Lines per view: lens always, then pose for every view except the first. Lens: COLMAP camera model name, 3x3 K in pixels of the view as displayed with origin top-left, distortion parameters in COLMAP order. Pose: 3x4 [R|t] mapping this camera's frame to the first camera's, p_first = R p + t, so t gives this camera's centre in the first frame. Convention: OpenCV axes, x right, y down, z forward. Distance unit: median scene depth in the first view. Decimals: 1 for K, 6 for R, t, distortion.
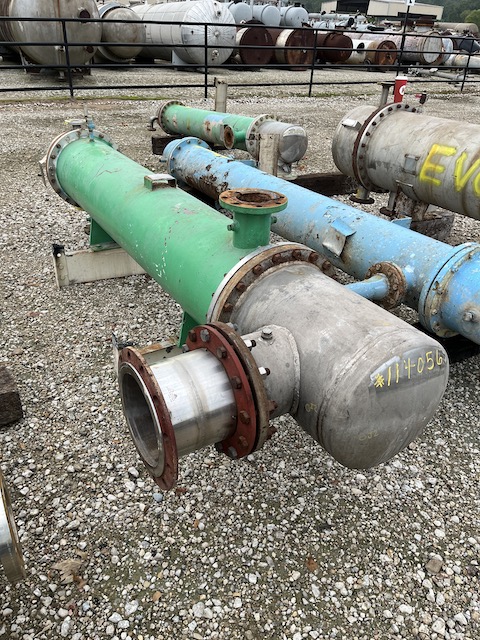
lens RADIAL K [[480.6, 0, 237.1], [0, 480.6, 318.3], [0, 0, 1]] dist [0.056962, -0.088422]
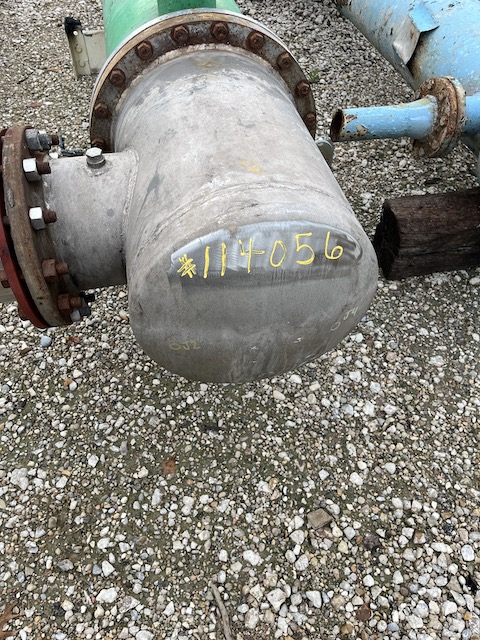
lens RADIAL K [[480.6, 0, 242.8], [0, 480.6, 316.2], [0, 0, 1]] dist [0.056962, -0.088422]
pose [[0.942745, 0.229090, -0.242382, 0.400926], [-0.135419, 0.927086, 0.349532, -0.020138], [0.304784, -0.296697, 0.905029, 0.379621]]
